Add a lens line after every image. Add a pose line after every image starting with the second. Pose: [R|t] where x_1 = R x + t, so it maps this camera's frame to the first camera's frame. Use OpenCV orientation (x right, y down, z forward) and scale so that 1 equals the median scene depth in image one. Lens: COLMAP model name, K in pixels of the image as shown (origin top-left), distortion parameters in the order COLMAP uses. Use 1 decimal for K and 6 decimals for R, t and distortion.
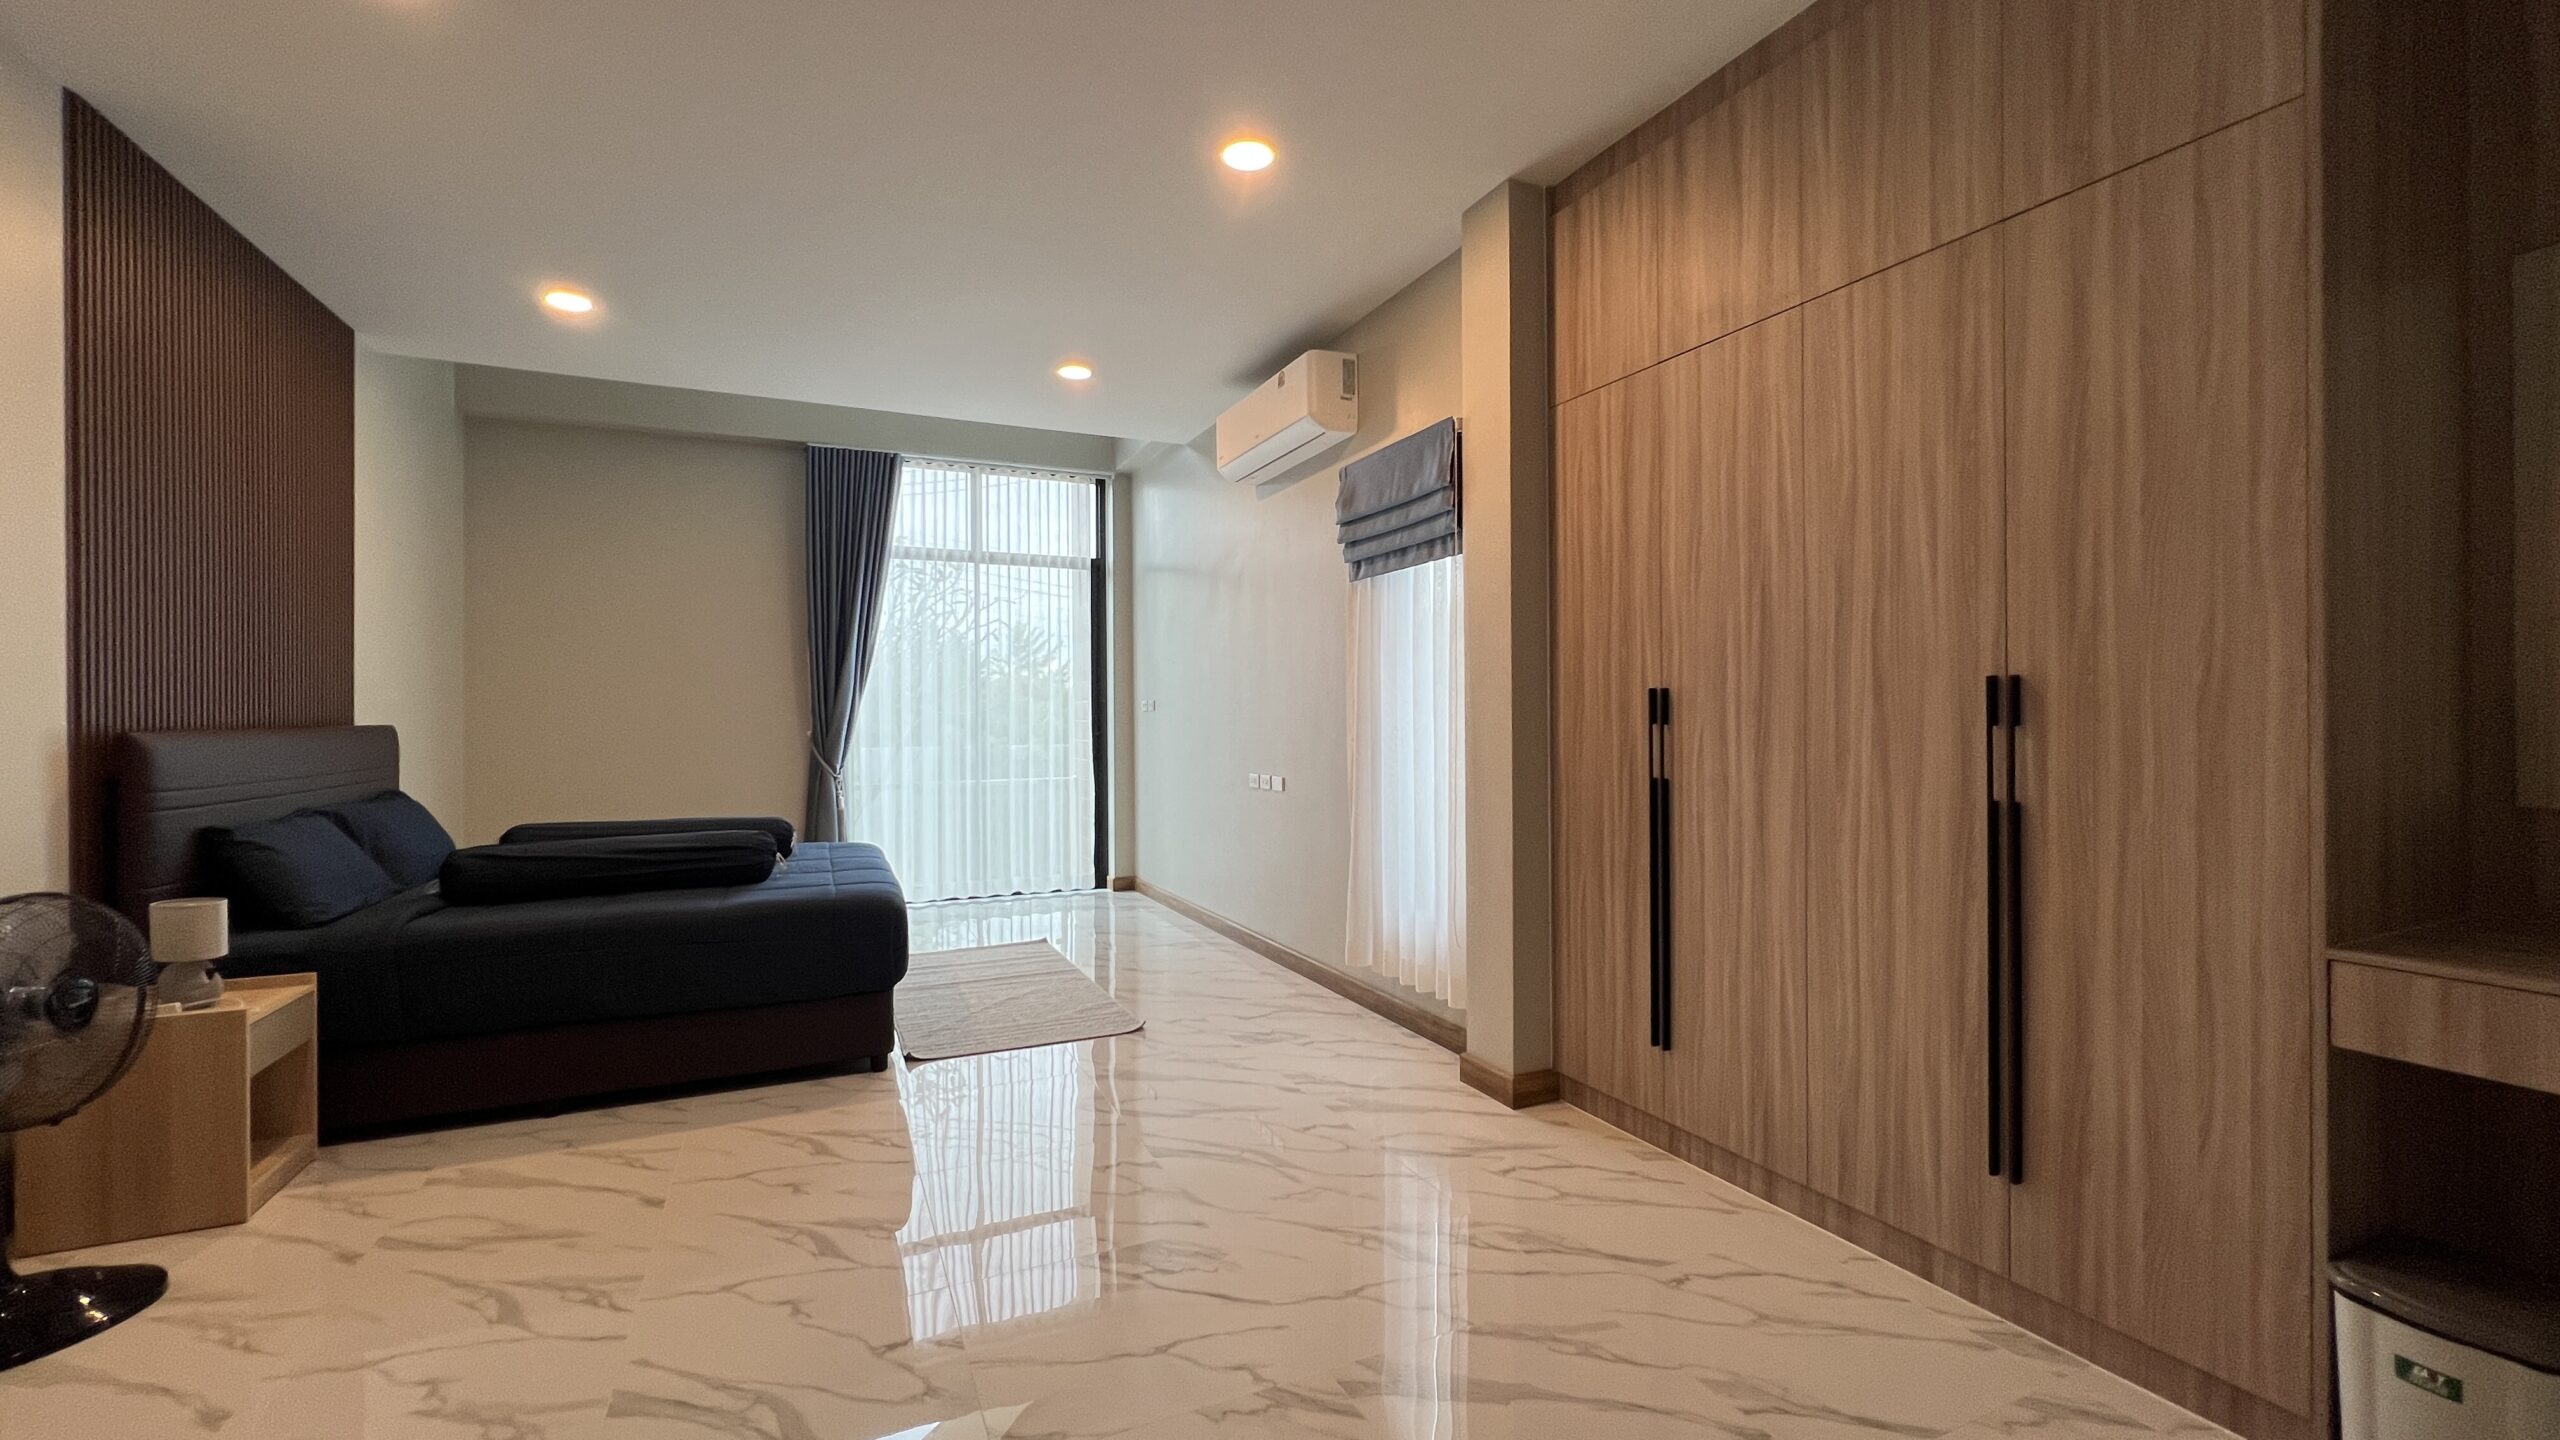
lens RADIAL K [[1026.4, 0, 1280.1], [0, 1026.4, 721.8], [0, 0, 1]] dist [-0.000068, 0.000513]
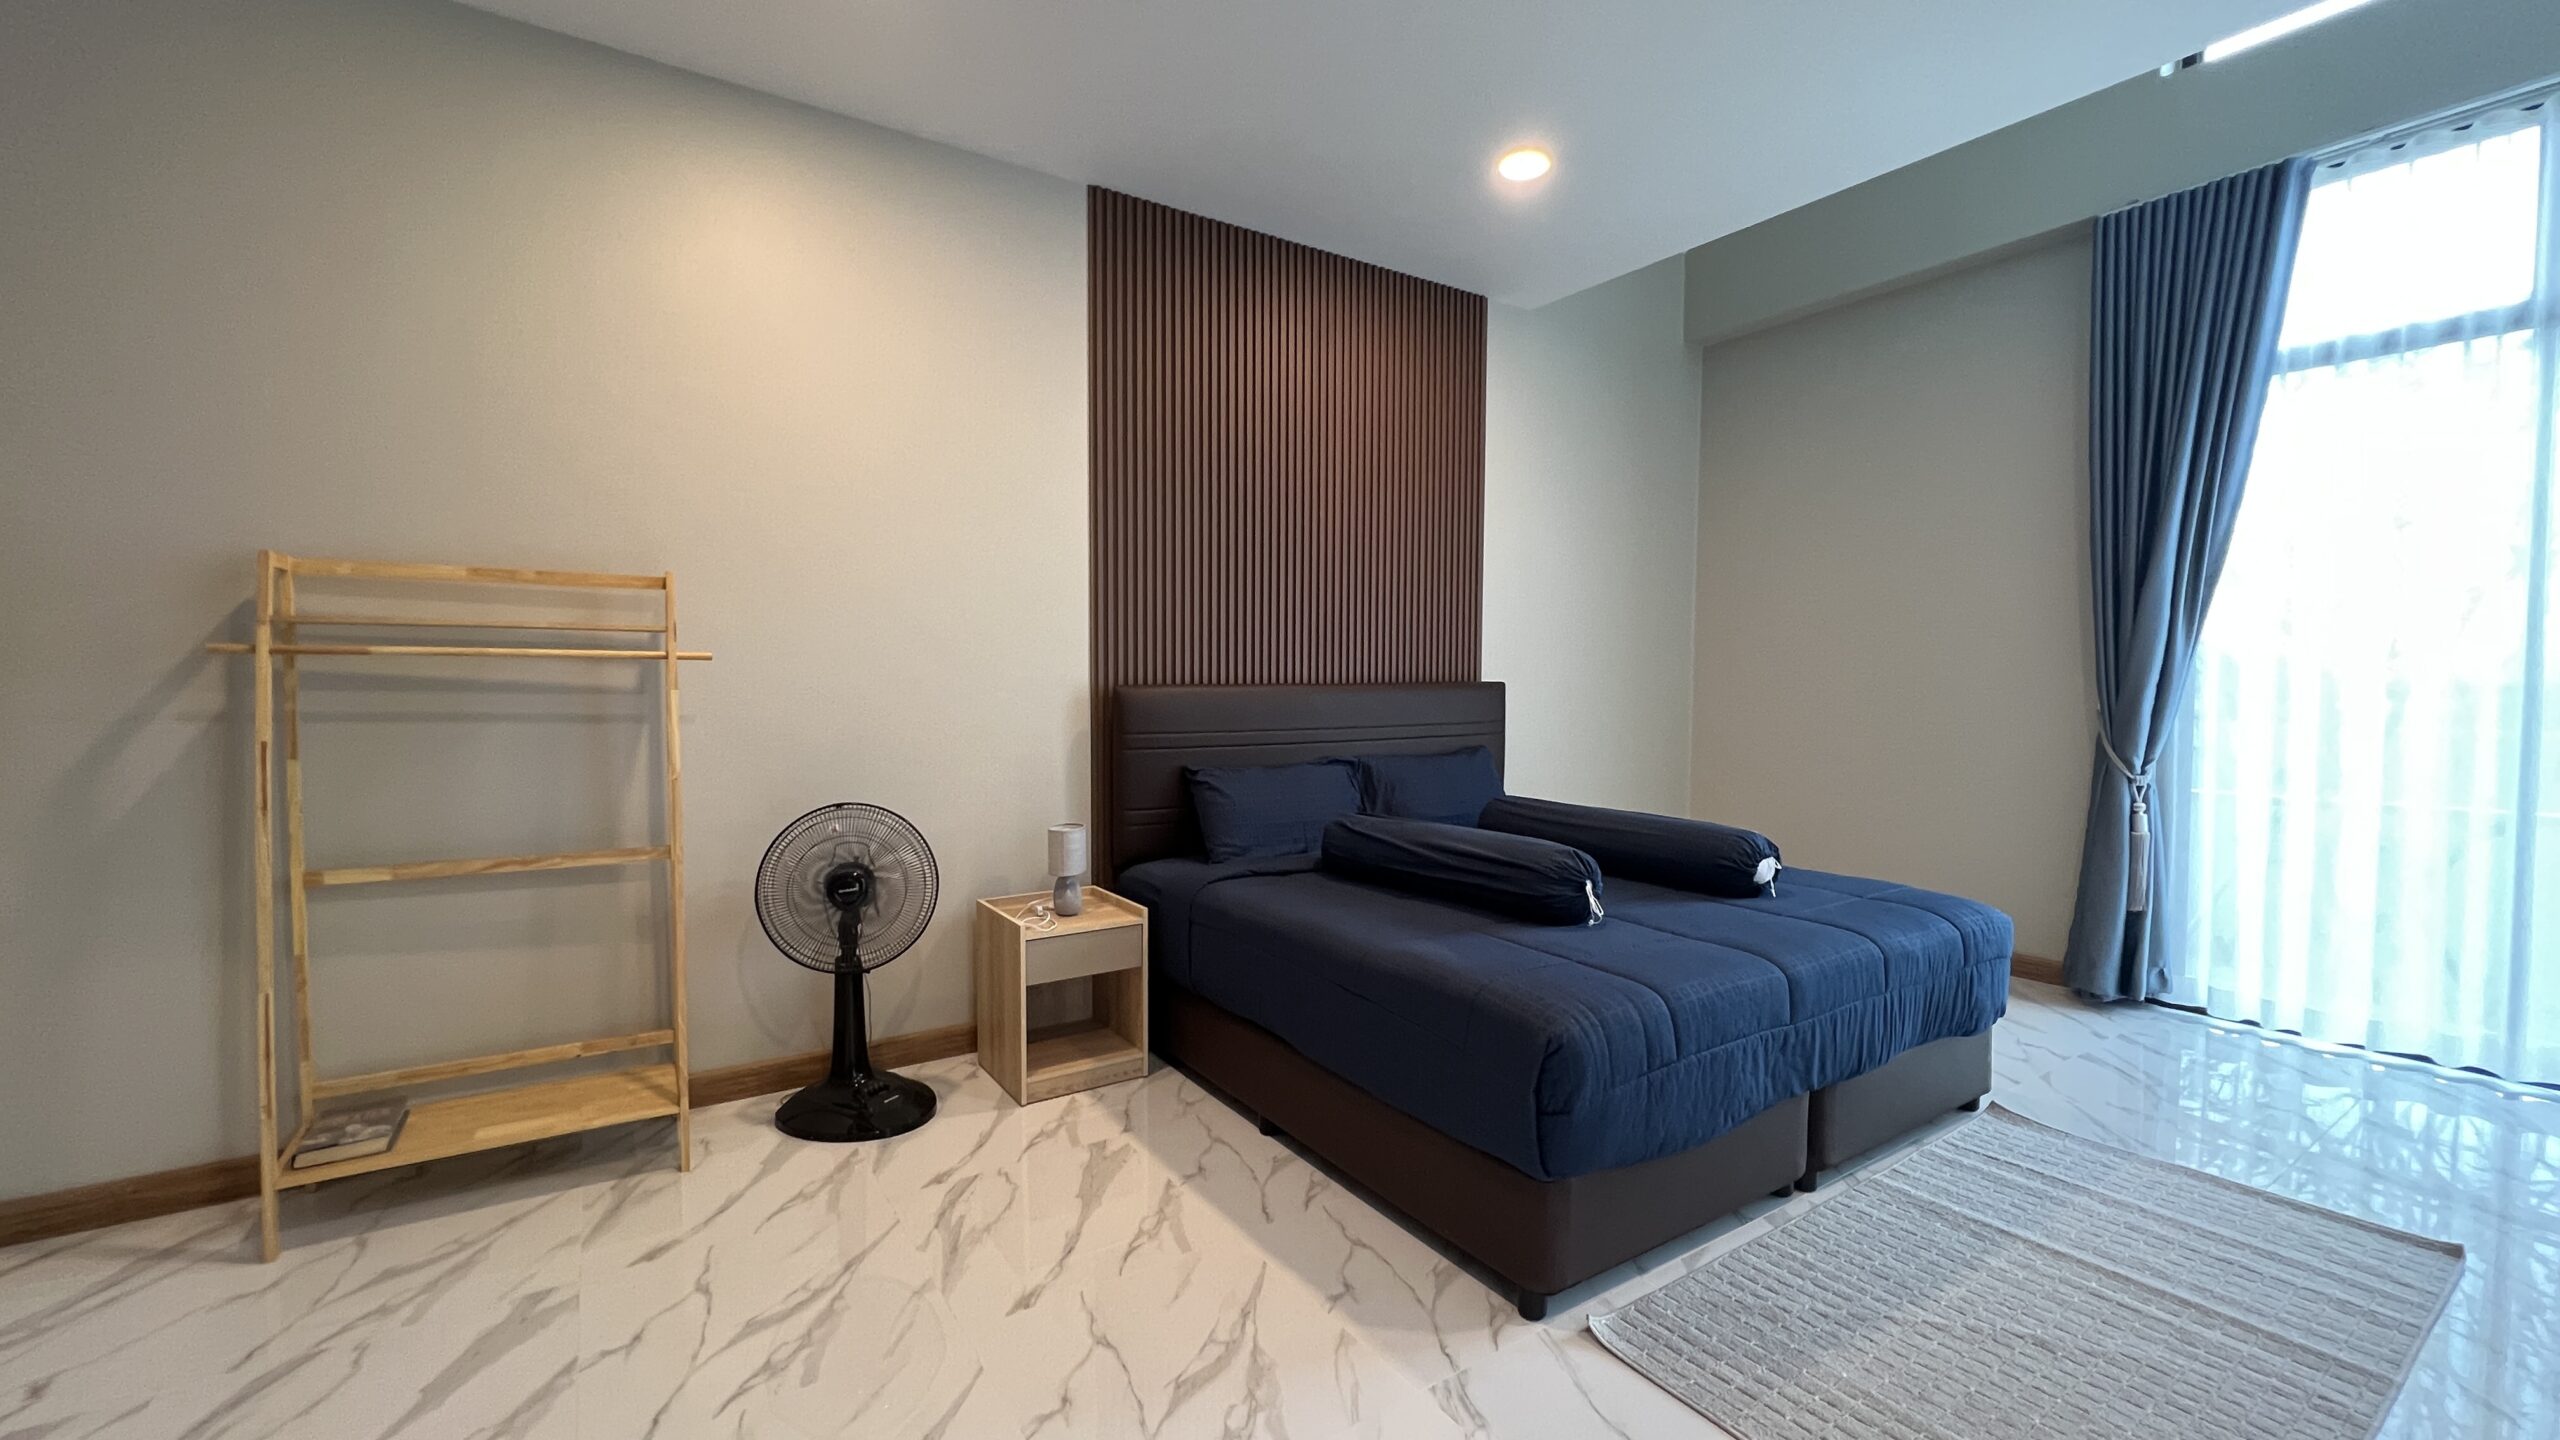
lens RADIAL K [[1026.4, 0, 1280.1], [0, 1026.4, 721.8], [0, 0, 1]] dist [-0.000068, 0.000513]
pose [[0.155908, 0.047905, -0.986609, 0.143770], [-0.008083, 0.998852, 0.047222, -0.006074], [0.987738, 0.000612, 0.156117, 0.935487]]
